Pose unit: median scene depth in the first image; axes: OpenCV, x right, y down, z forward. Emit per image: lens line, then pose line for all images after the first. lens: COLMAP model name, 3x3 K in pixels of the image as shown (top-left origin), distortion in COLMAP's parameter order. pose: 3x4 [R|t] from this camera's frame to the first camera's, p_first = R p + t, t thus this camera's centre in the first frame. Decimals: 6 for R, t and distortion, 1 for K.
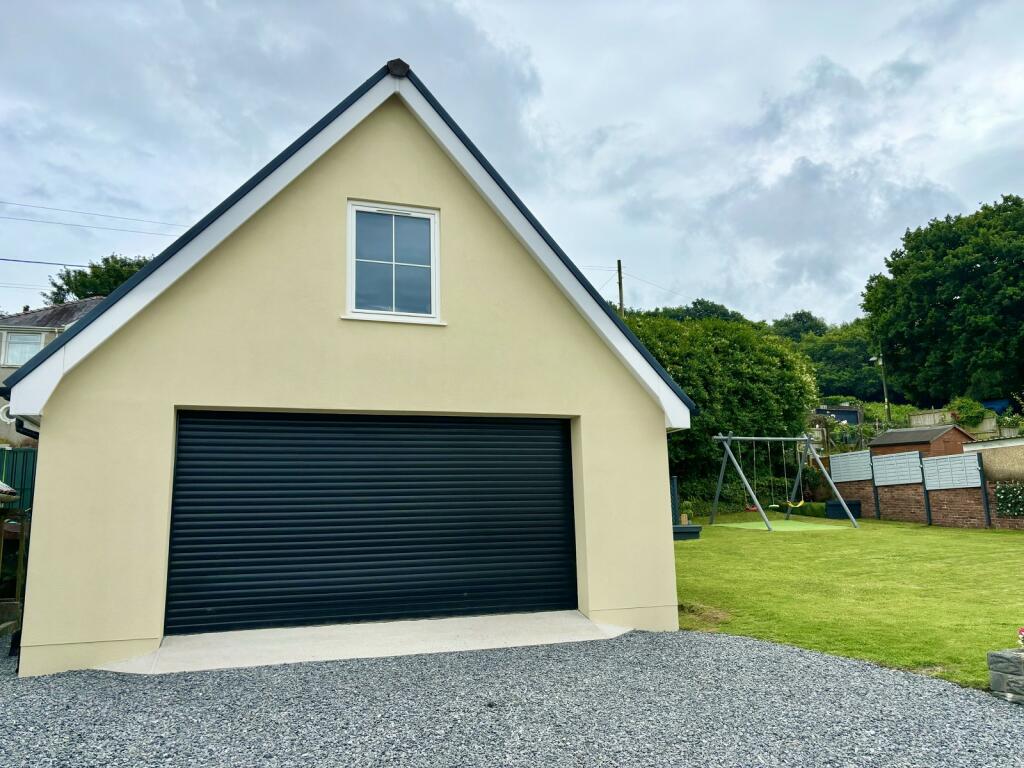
lens RADIAL K [[776.0, 0, 512.1], [0, 776.0, 381.7], [0, 0, 1]] dist [0.005101, 0.003780]
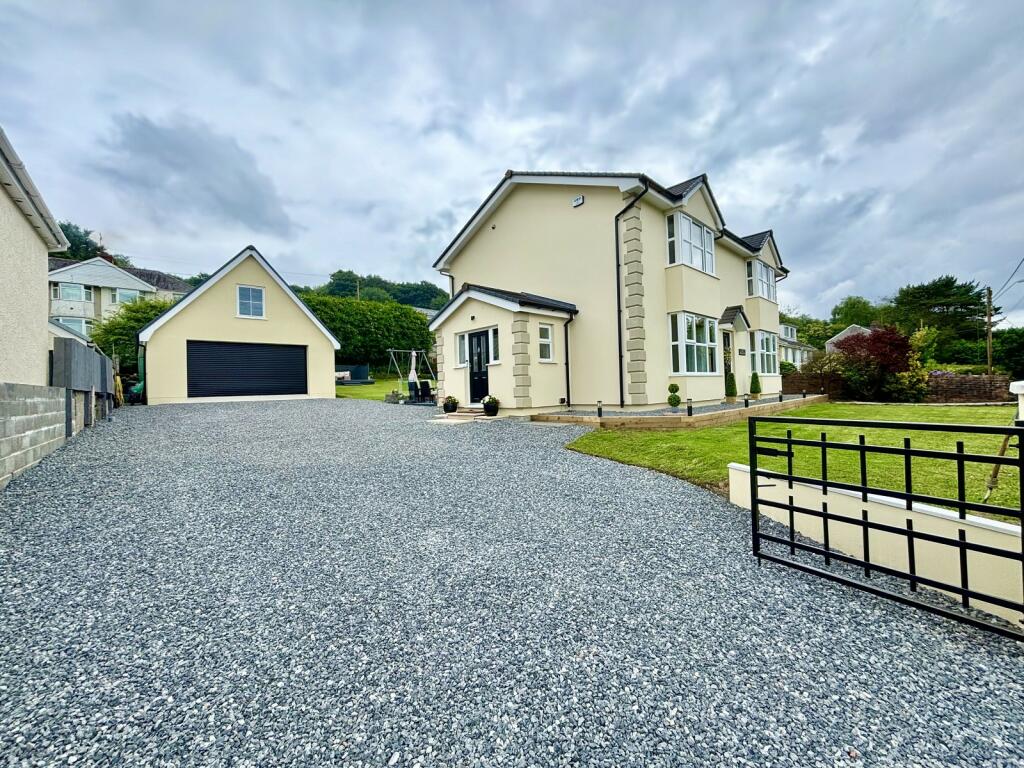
lens RADIAL K [[408.5, 0, 514.4], [0, 408.5, 378.2], [0, 0, 1]] dist [-0.000636, -0.000750]
pose [[0.910332, 0.004903, 0.413849, 0.064470], [-0.065829, 0.988916, 0.133087, -0.047058], [-0.408609, -0.148397, 0.900565, -0.458400]]
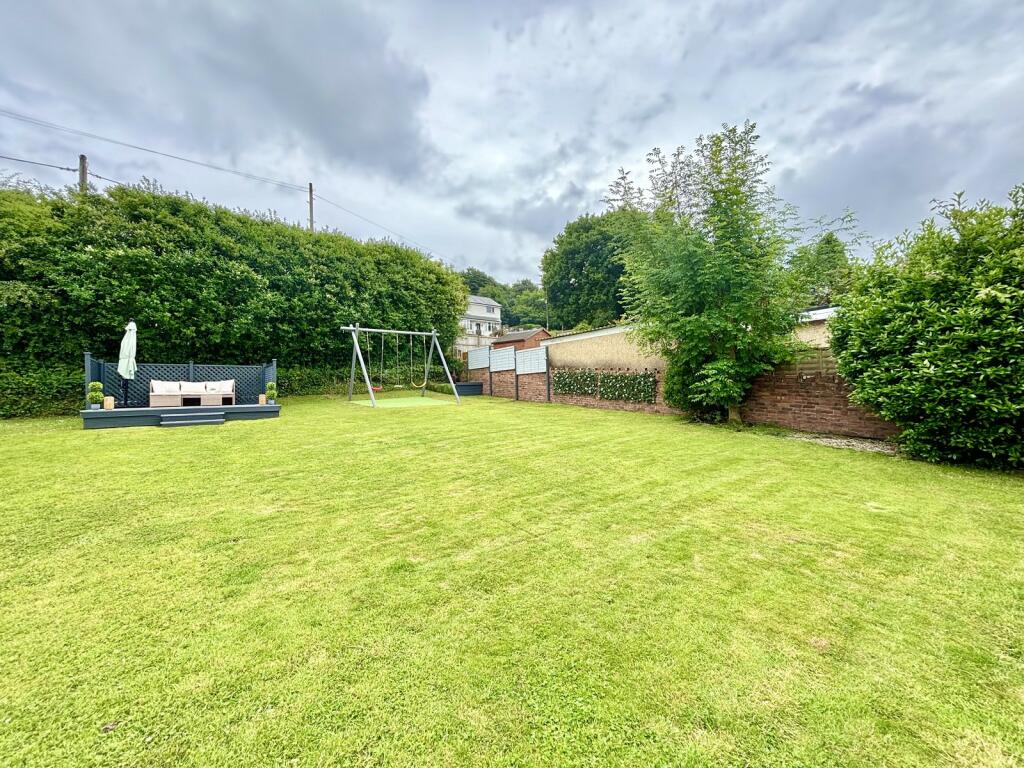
lens RADIAL K [[408.5, 0, 512.6], [0, 408.5, 393.2], [0, 0, 1]] dist [-0.000636, -0.000750]
pose [[0.956916, -0.002788, 0.290352, 0.290910], [-0.048645, 0.984282, 0.169769, 0.046370], [-0.286261, -0.176579, 0.941740, 0.299083]]
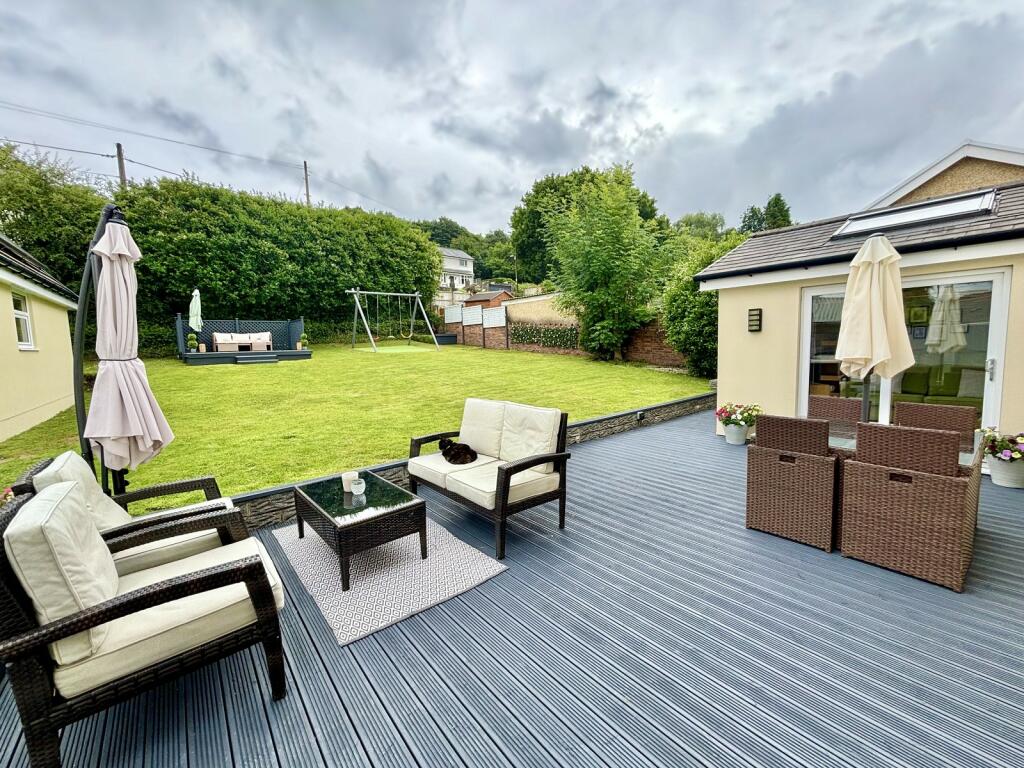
lens RADIAL K [[408.5, 0, 515.8], [0, 408.5, 392.4], [0, 0, 1]] dist [-0.000636, -0.000750]
pose [[0.934955, -0.045515, 0.351836, 0.249149], [-0.058525, 0.958360, 0.279500, 0.017433], [-0.349907, -0.281911, 0.893360, 0.113362]]
